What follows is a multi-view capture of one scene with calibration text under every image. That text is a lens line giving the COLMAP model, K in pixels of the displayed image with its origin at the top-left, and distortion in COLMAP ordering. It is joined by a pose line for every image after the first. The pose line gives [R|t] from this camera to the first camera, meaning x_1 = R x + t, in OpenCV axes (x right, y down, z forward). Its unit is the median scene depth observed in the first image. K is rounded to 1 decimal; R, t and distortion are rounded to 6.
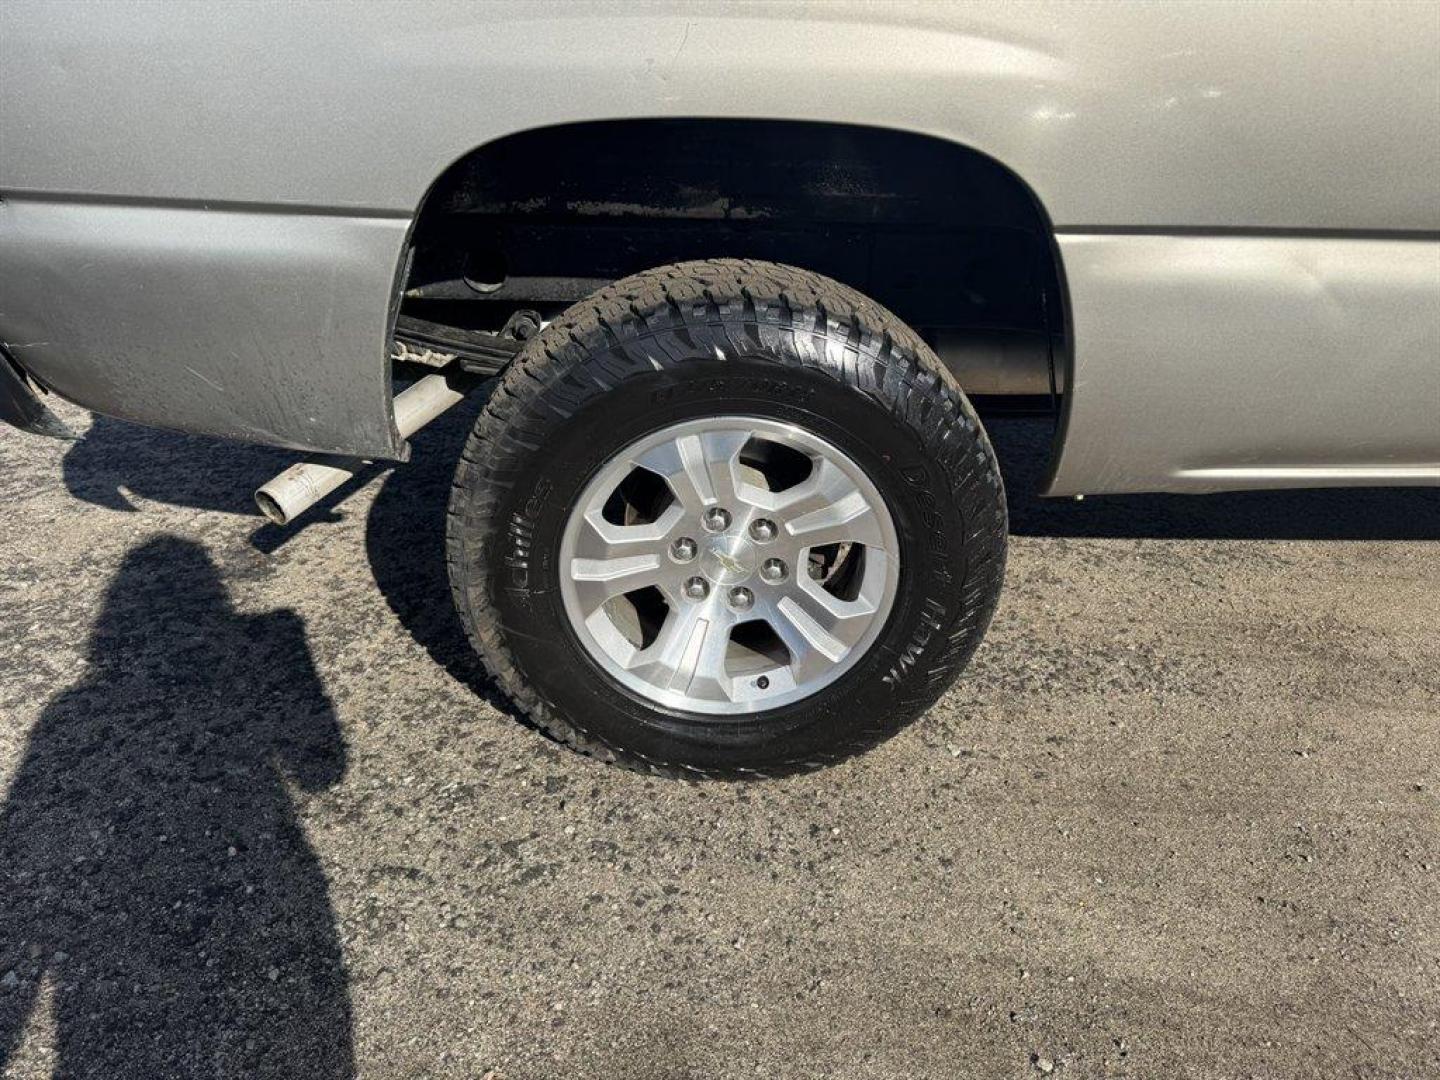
lens RADIAL K [[1026.3, 0, 735.9], [0, 1026.3, 533.9], [0, 0, 1]] dist [0.061089, -0.069132]
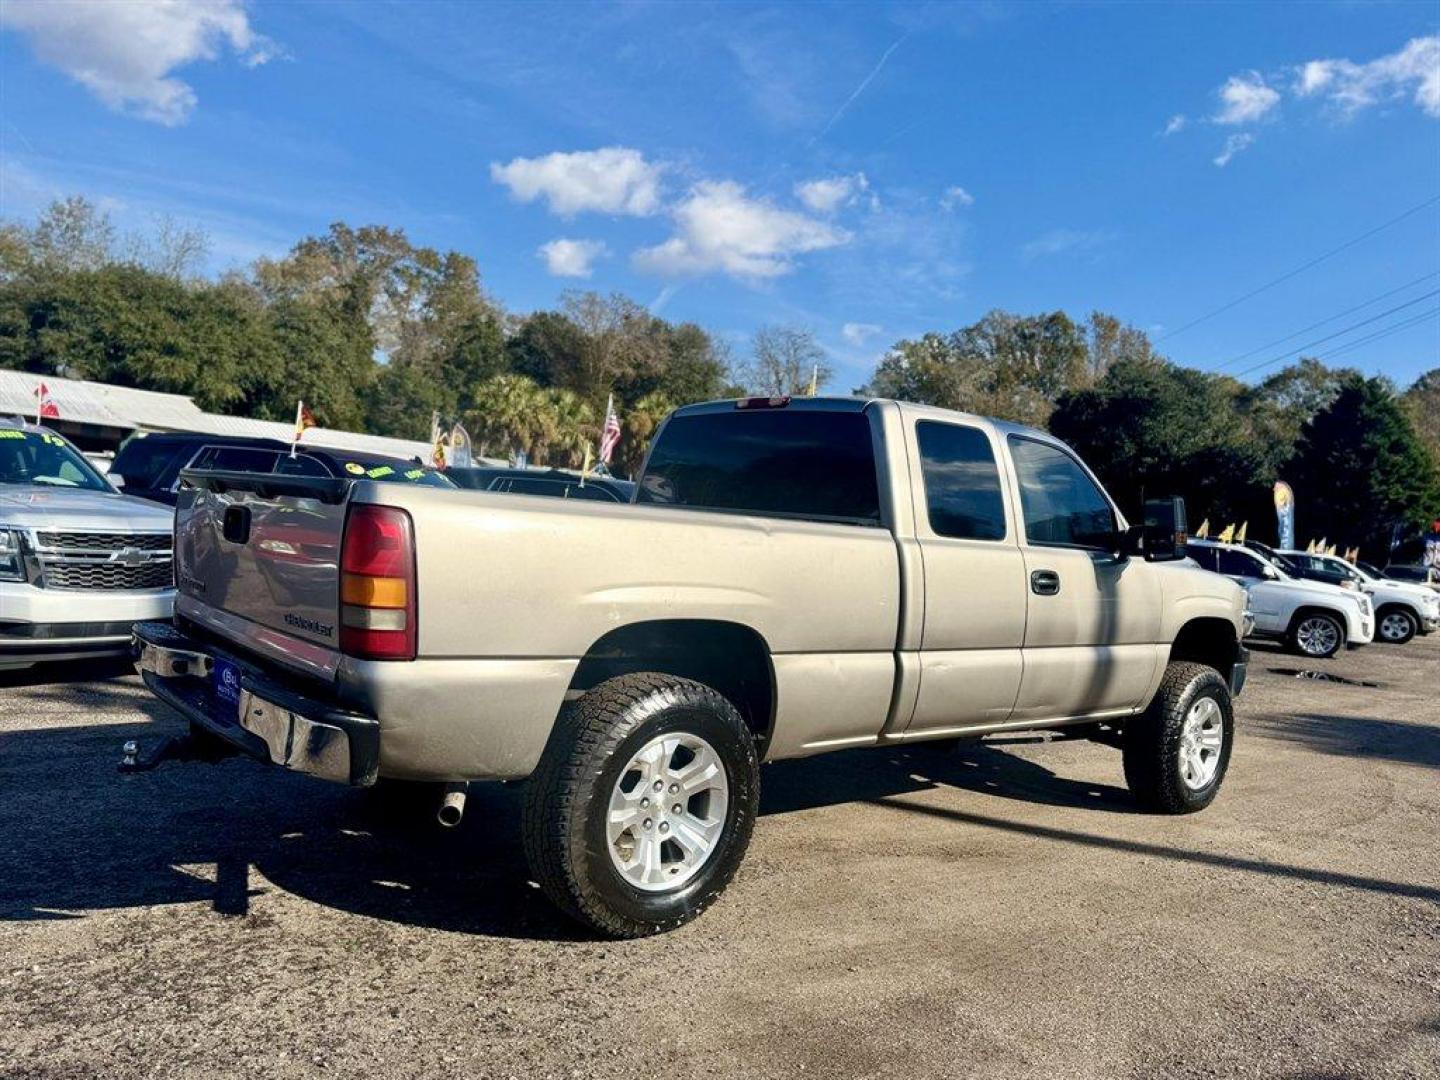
lens RADIAL K [[1026.3, 0, 735.9], [0, 1026.3, 533.9], [0, 0, 1]] dist [0.061089, -0.069132]
pose [[0.773954, 0.031642, 0.632450, -1.264989], [0.239320, 0.910063, -0.338396, 0.271968], [-0.586277, 0.413261, 0.696774, -0.834421]]
